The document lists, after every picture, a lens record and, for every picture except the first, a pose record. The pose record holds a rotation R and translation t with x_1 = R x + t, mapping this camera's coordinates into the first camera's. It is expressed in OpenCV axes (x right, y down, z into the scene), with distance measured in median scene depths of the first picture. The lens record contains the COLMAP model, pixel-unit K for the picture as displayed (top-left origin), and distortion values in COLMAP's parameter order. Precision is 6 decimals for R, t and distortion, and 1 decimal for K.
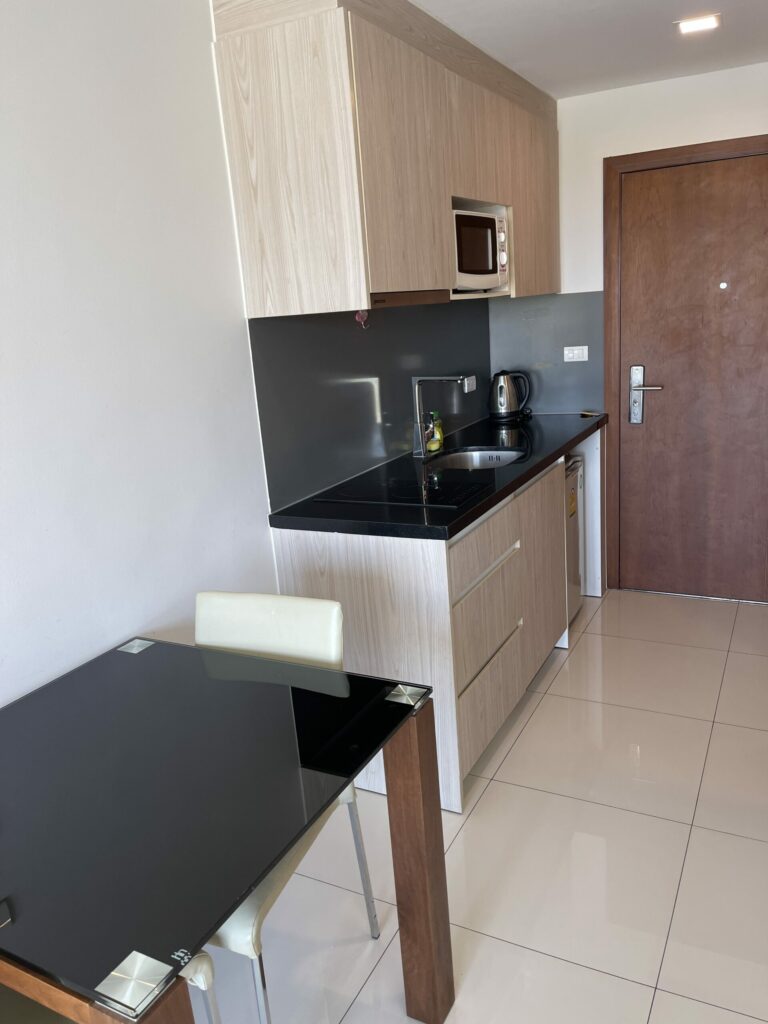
lens RADIAL K [[769.4, 0, 383.4], [0, 769.4, 514.8], [0, 0, 1]] dist [0.037189, -0.043260]
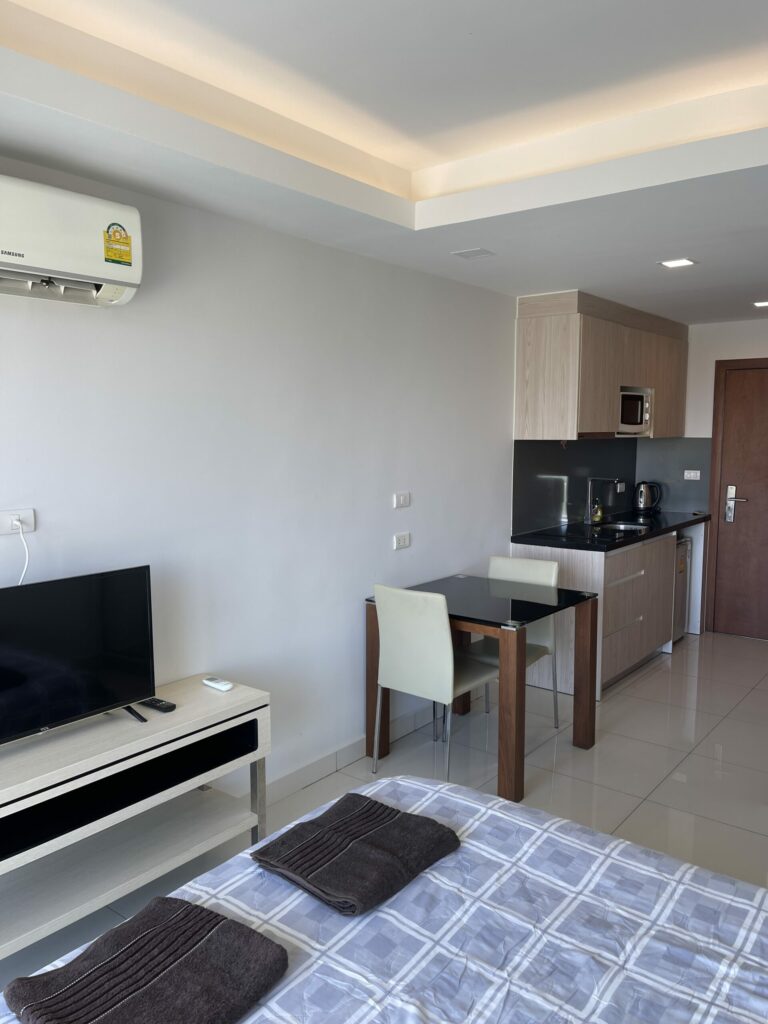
lens RADIAL K [[769.4, 0, 388.5], [0, 769.4, 516.1], [0, 0, 1]] dist [0.037189, -0.043260]
pose [[0.980047, 0.097047, -0.173464, -0.090564], [-0.121018, 0.983643, -0.133421, 0.188714], [0.157679, 0.151751, 0.975761, -0.739988]]
